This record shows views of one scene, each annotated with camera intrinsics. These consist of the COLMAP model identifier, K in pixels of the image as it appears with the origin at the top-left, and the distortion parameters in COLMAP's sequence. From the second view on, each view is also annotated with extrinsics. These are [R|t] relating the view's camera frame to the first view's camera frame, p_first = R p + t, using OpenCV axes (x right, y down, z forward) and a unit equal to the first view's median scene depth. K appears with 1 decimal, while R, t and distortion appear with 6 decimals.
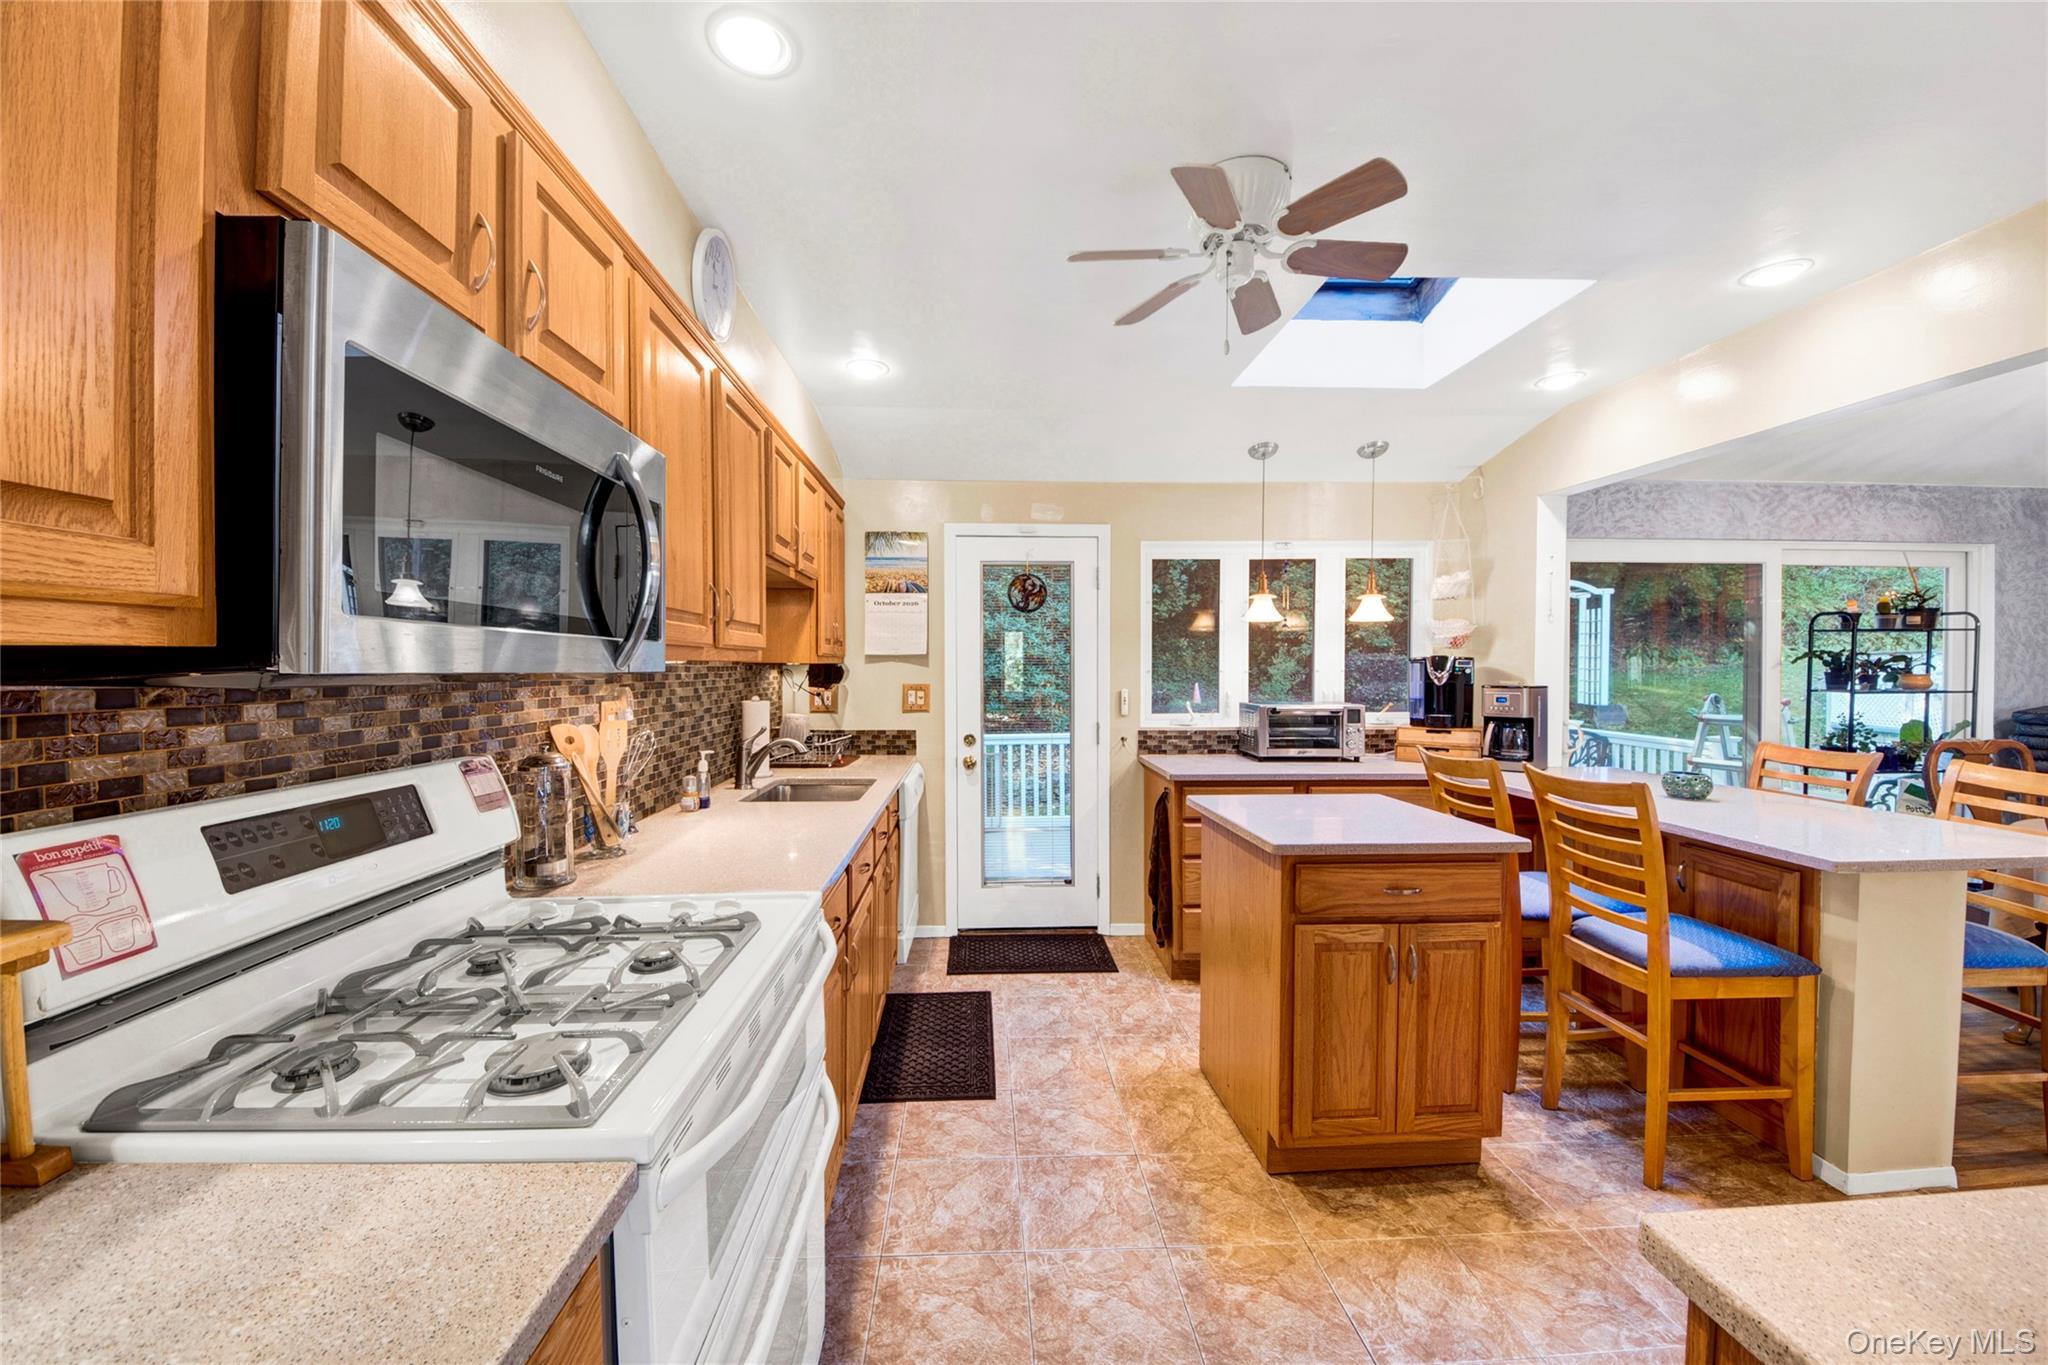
lens RADIAL K [[753.9, 0, 1004.5], [0, 753.9, 666.8], [0, 0, 1]] dist [0.011235, -0.009279]
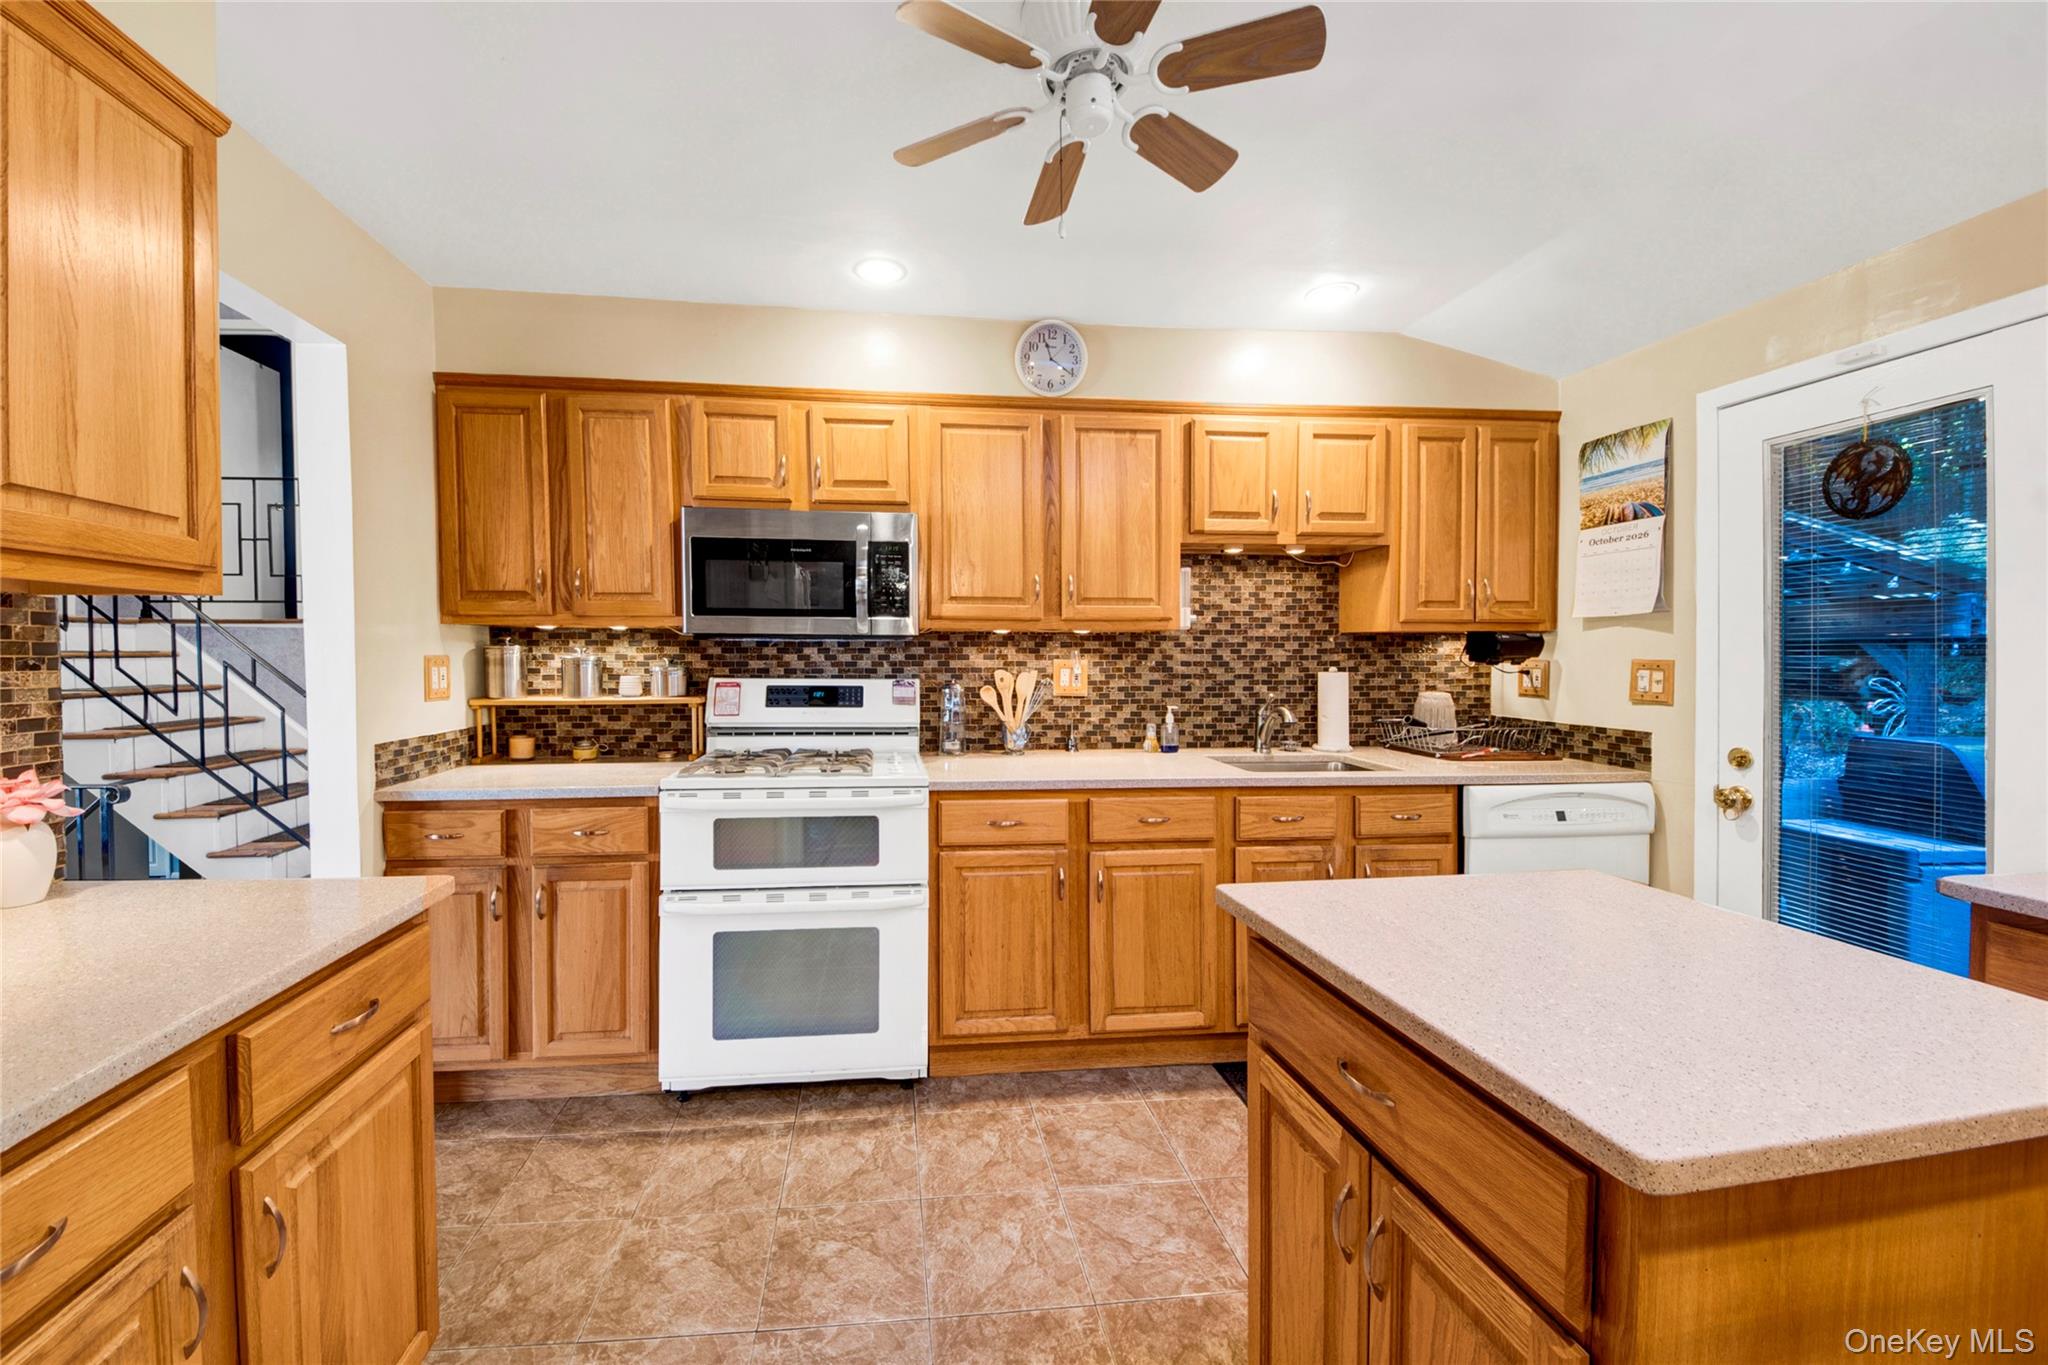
lens RADIAL K [[753.9, 0, 948.1], [0, 753.9, 653.6], [0, 0, 1]] dist [0.011235, -0.009279]
pose [[0.043319, 0.001627, -0.999060, 0.497917], [-0.002073, 0.999997, 0.001539, 0.017564], [0.999059, 0.002005, 0.043322, 0.378394]]
